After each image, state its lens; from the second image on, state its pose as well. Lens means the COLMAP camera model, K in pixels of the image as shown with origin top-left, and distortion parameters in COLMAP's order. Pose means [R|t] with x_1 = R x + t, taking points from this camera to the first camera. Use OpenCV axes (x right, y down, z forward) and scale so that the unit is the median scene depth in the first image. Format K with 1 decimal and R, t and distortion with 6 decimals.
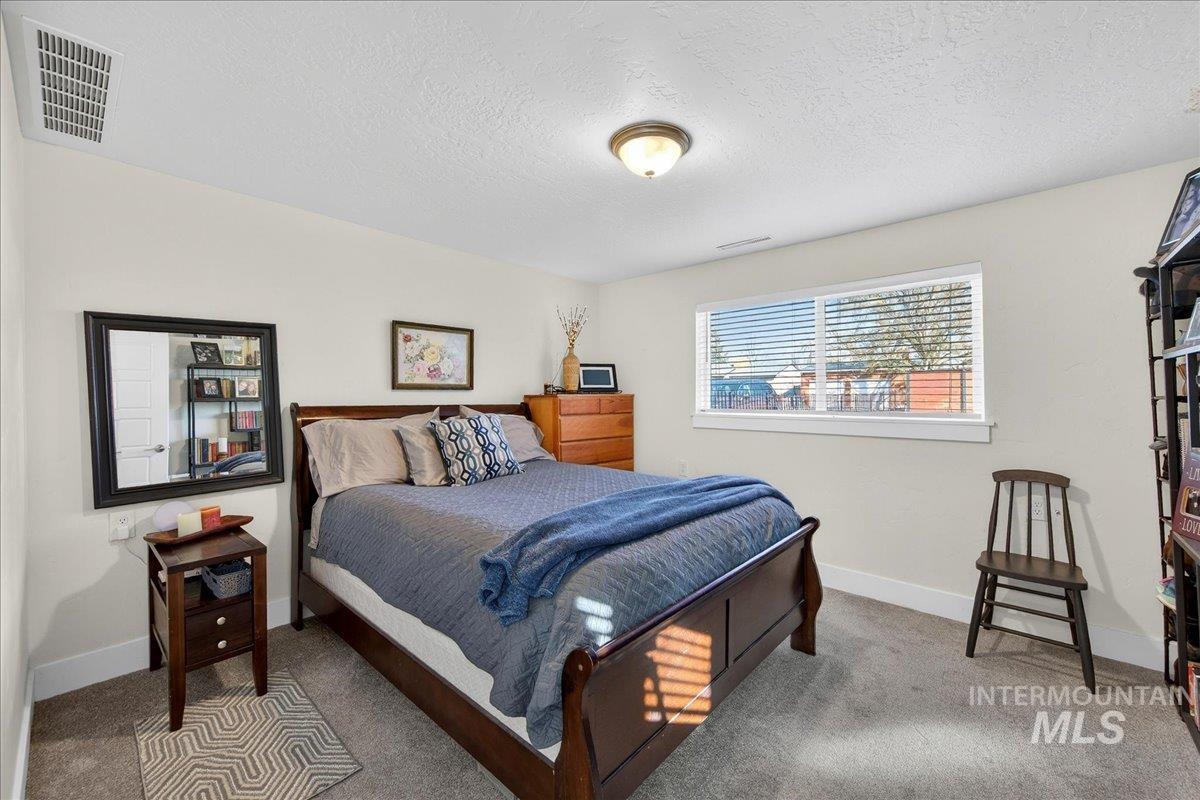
lens RADIAL K [[434.7, 0, 606.0], [0, 434.7, 394.5], [0, 0, 1]] dist [0.000641, 0.000075]
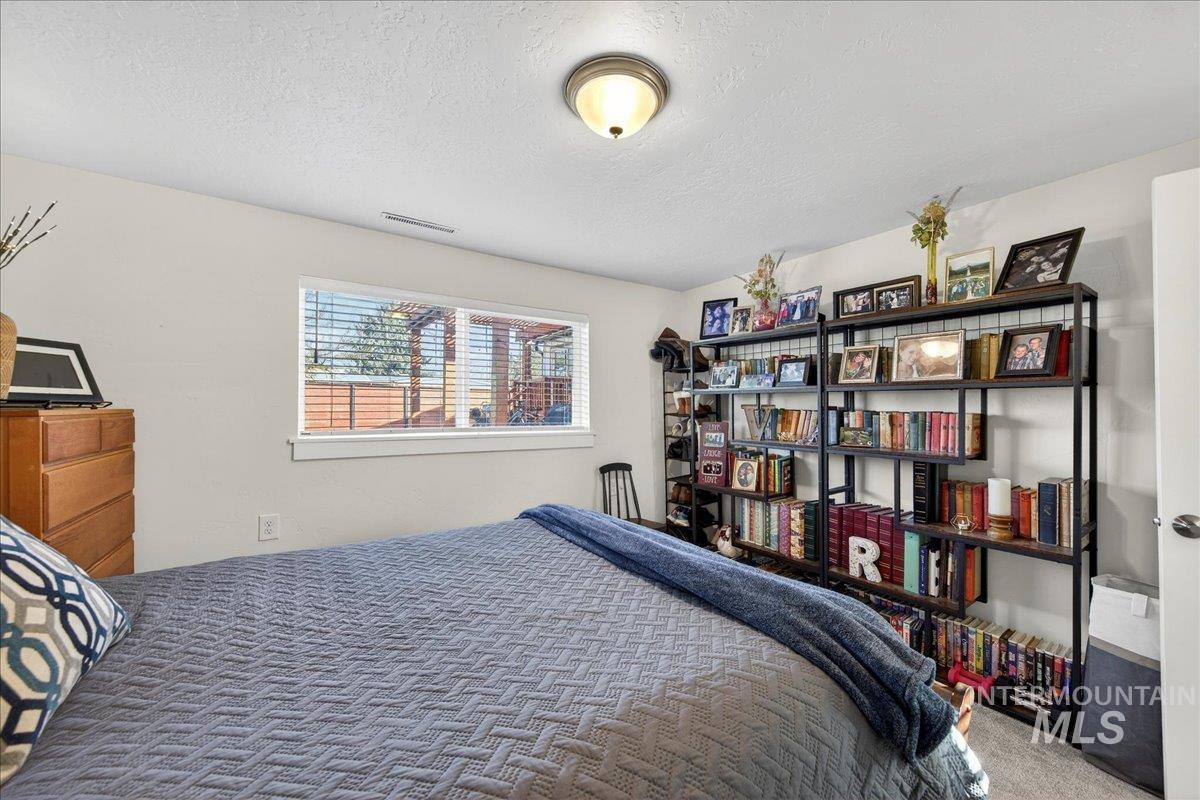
lens RADIAL K [[442.1, 0, 600.0], [0, 442.1, 400.0], [0, 0, 1]] dist [-0.000711, -0.000088]
pose [[0.281372, 0.026267, 0.959239, -0.311886], [-0.006076, 0.999654, -0.025591, -0.001615], [-0.959579, 0.001372, 0.281435, 0.380909]]
